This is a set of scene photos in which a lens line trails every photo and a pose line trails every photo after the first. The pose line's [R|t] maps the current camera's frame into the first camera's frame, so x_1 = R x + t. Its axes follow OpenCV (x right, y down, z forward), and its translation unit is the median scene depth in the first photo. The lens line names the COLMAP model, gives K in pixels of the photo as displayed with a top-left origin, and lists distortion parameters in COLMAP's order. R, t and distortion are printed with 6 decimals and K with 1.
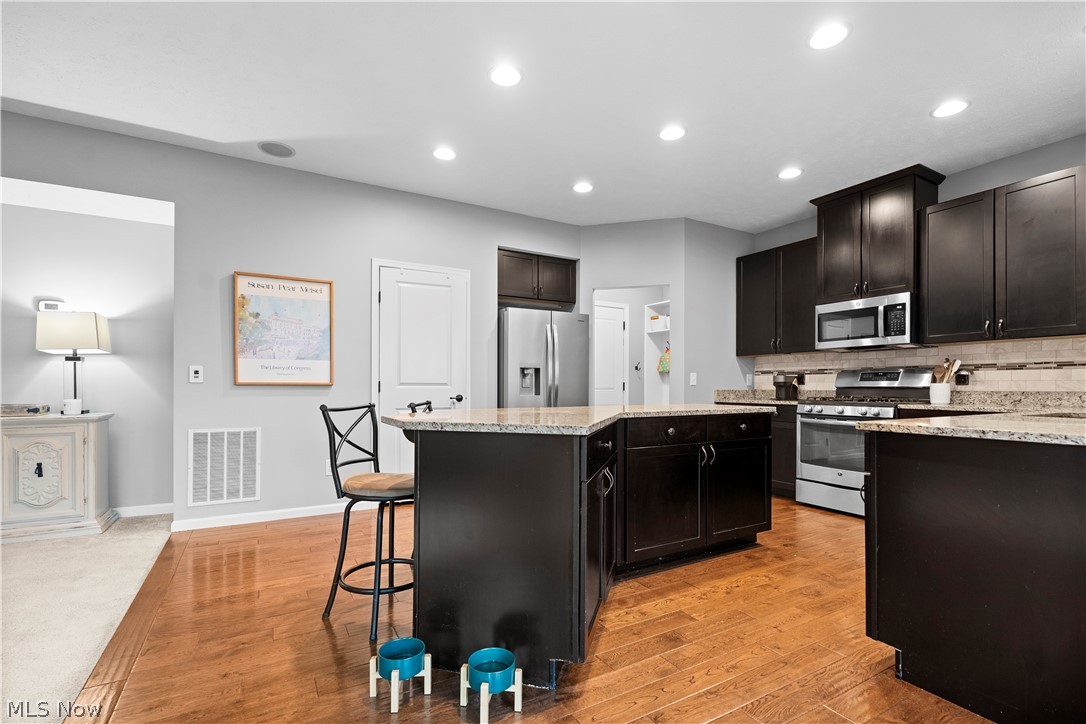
lens RADIAL K [[492.9, 0, 539.9], [0, 492.9, 387.8], [0, 0, 1]] dist [0.007394, -0.001517]
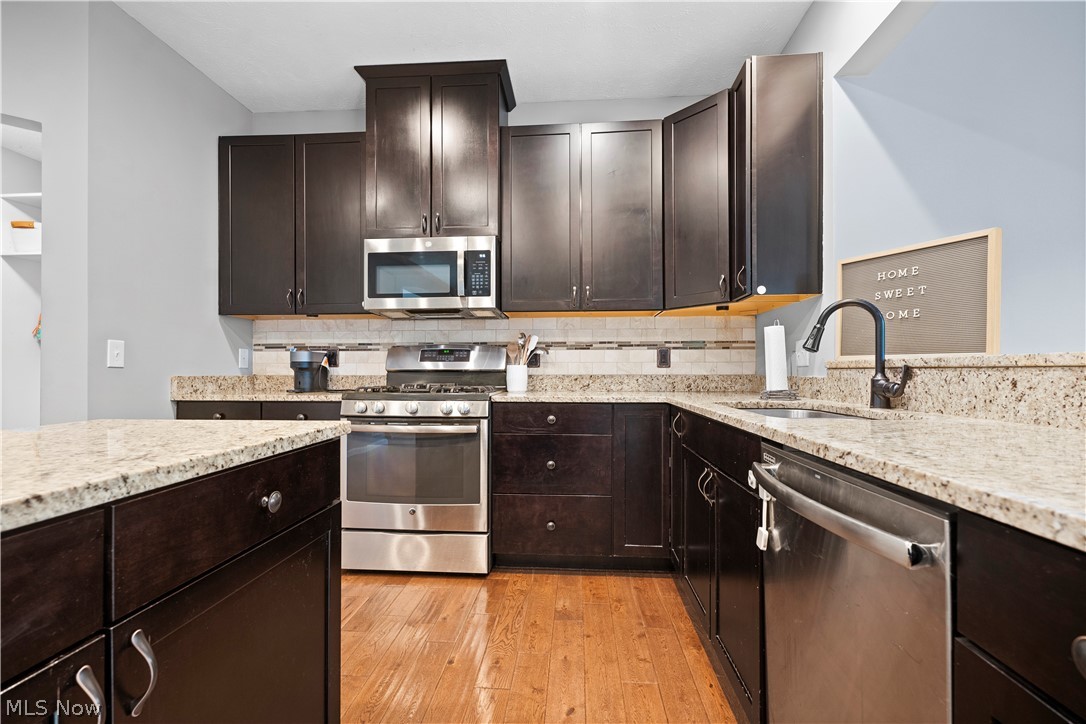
lens RADIAL K [[492.9, 0, 545.1], [0, 492.9, 369.0], [0, 0, 1]] dist [0.007394, -0.001517]
pose [[0.558236, 0.000011, 0.829682, 0.174913], [0.003884, 0.999989, -0.002626, -0.000695], [-0.829673, 0.004688, 0.558230, 0.476181]]
